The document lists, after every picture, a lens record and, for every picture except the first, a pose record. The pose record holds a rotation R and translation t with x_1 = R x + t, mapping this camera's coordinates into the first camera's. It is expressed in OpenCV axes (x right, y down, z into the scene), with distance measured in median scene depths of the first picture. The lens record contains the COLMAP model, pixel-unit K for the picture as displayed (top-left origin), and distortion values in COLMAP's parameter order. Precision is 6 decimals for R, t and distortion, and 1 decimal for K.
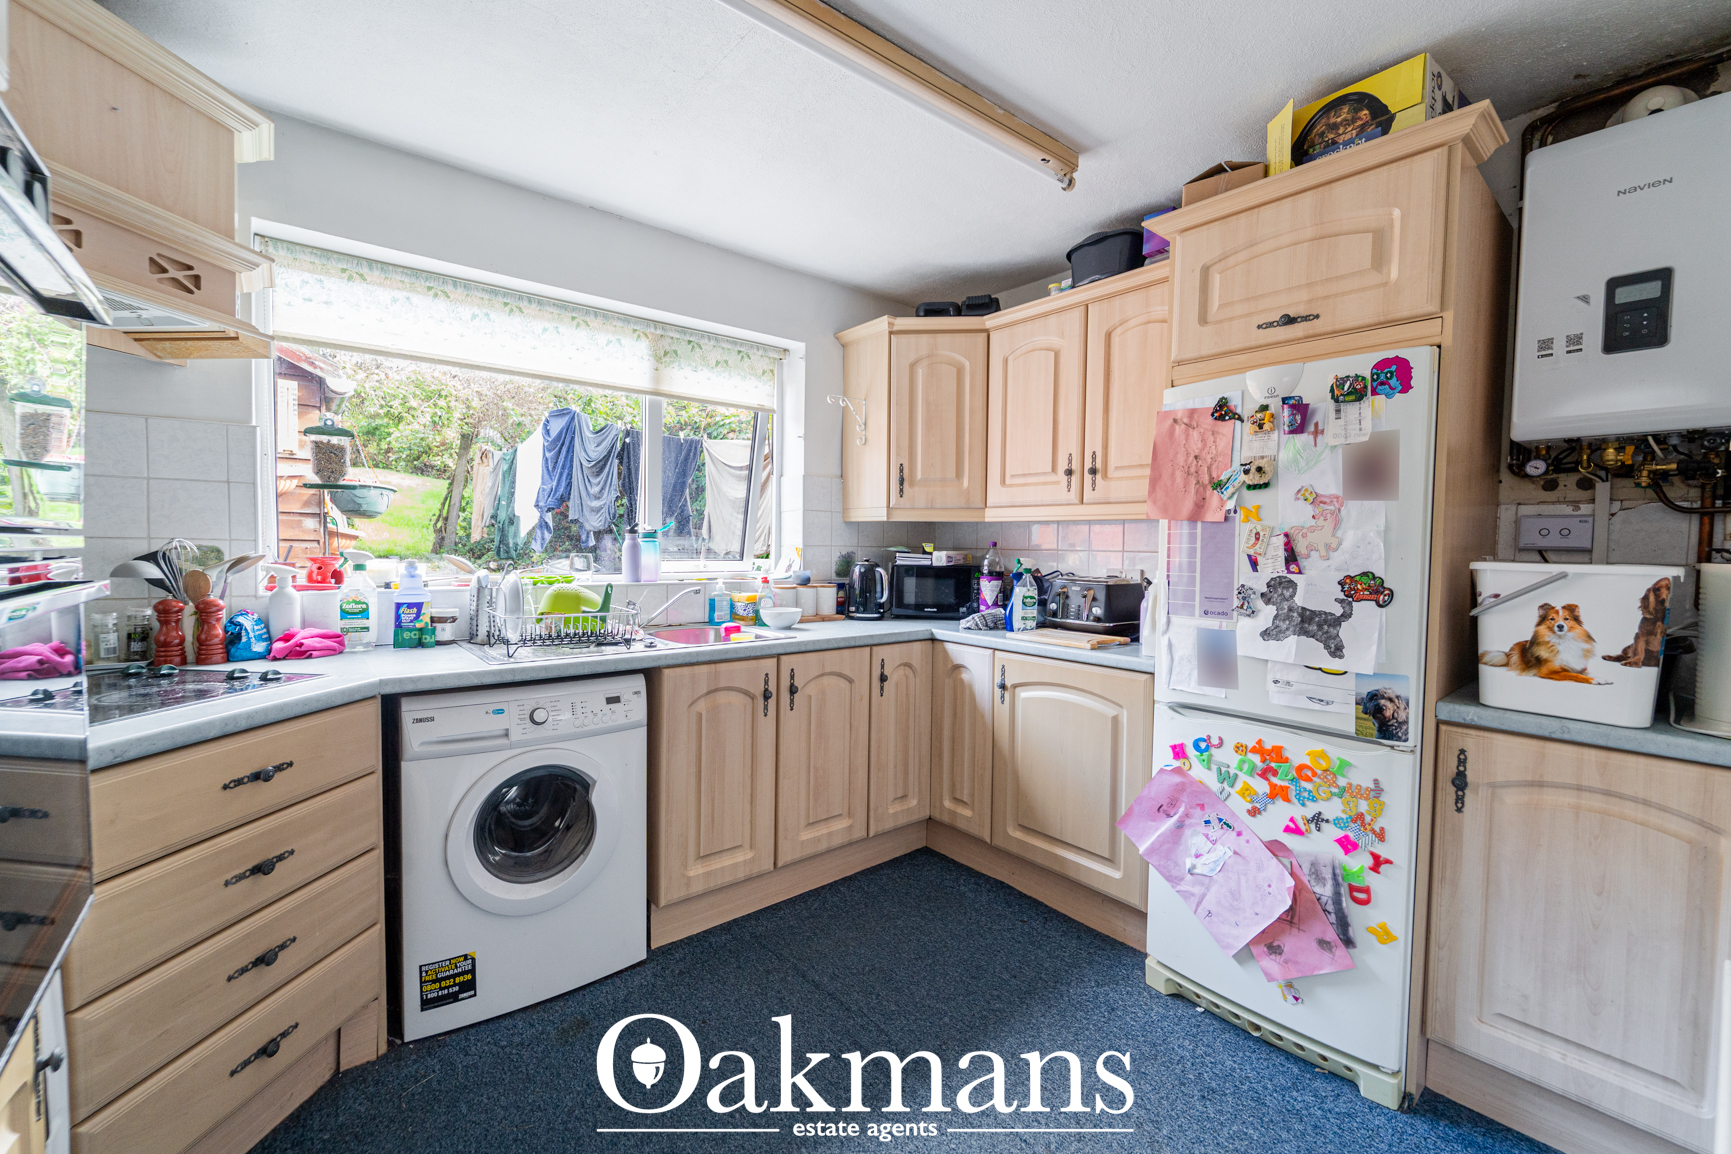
lens RADIAL K [[704.5, 0, 872.5], [0, 704.5, 571.2], [0, 0, 1]] dist [-0.002360, -0.001333]
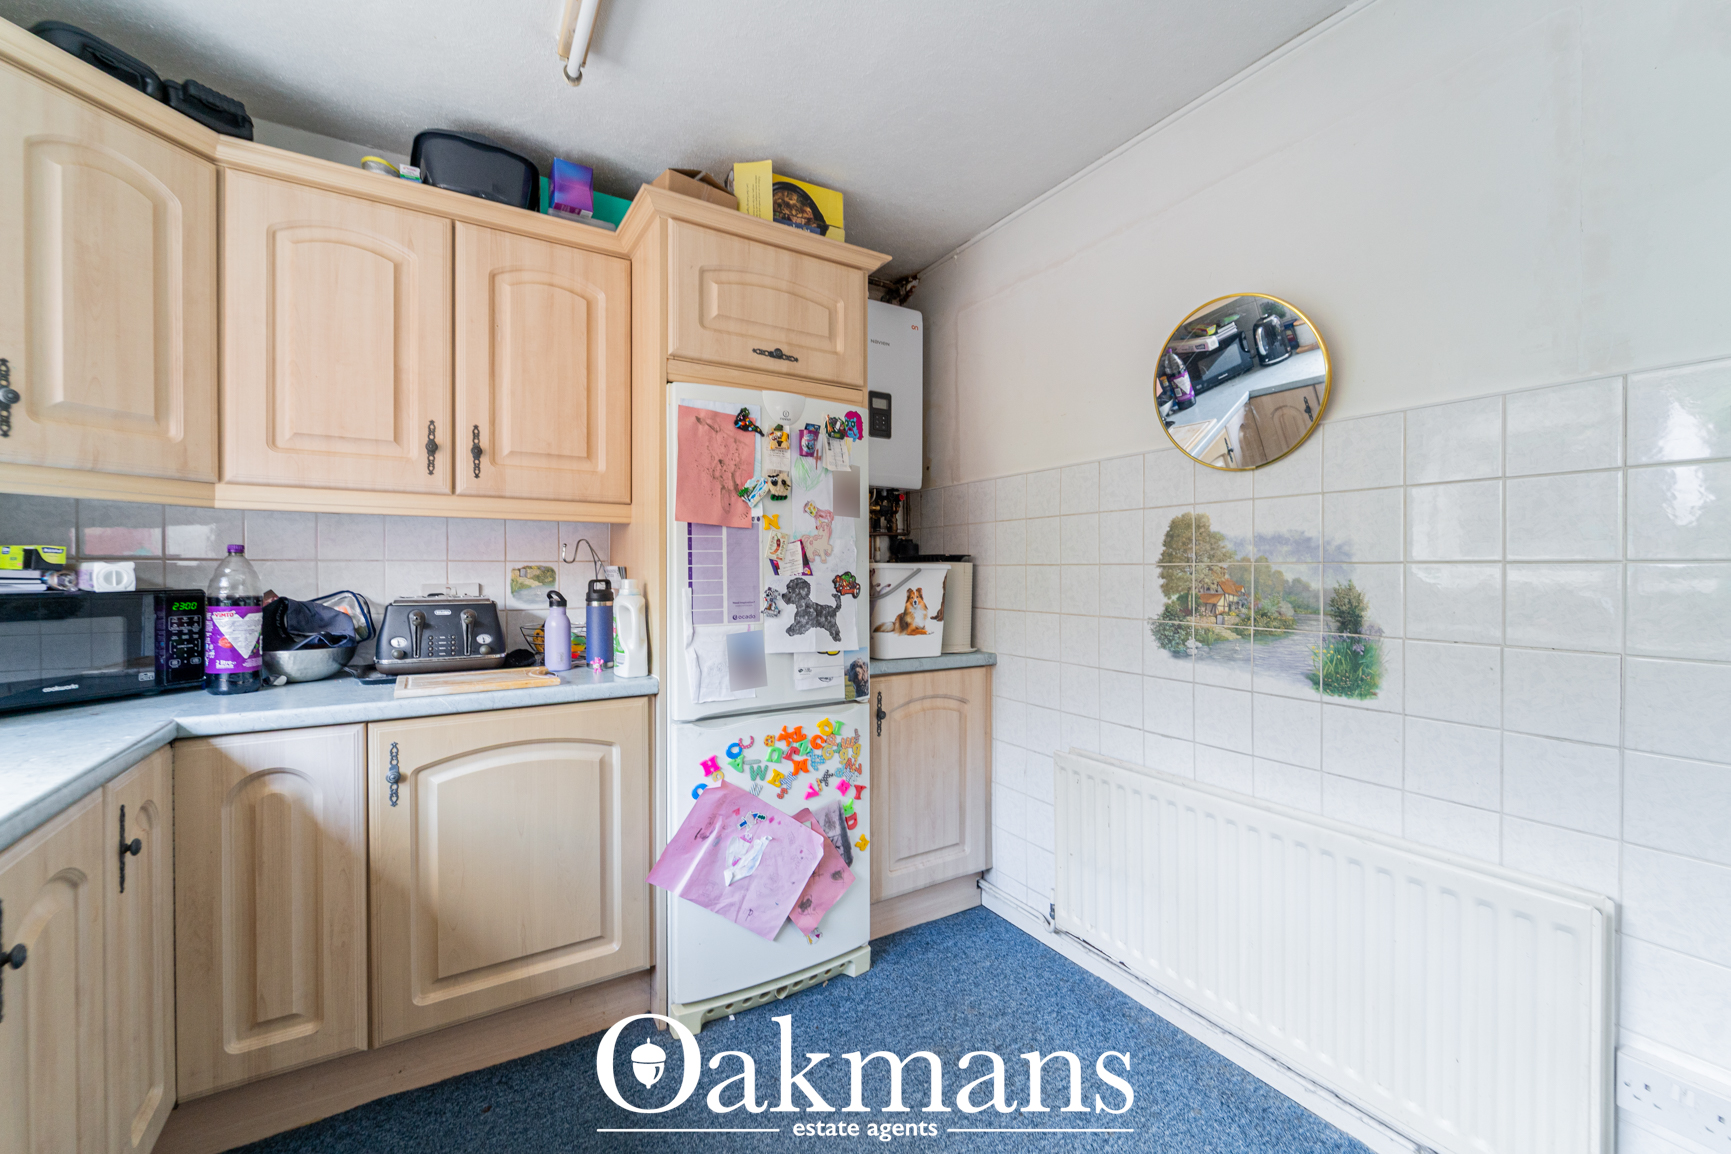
lens RADIAL K [[704.5, 0, 880.8], [0, 704.5, 574.6], [0, 0, 1]] dist [-0.002360, -0.001333]
pose [[0.128737, -0.018897, 0.991499, -0.521590], [0.040309, 0.999092, 0.013808, -0.008447], [-0.990859, 0.038188, 0.129382, 0.692455]]
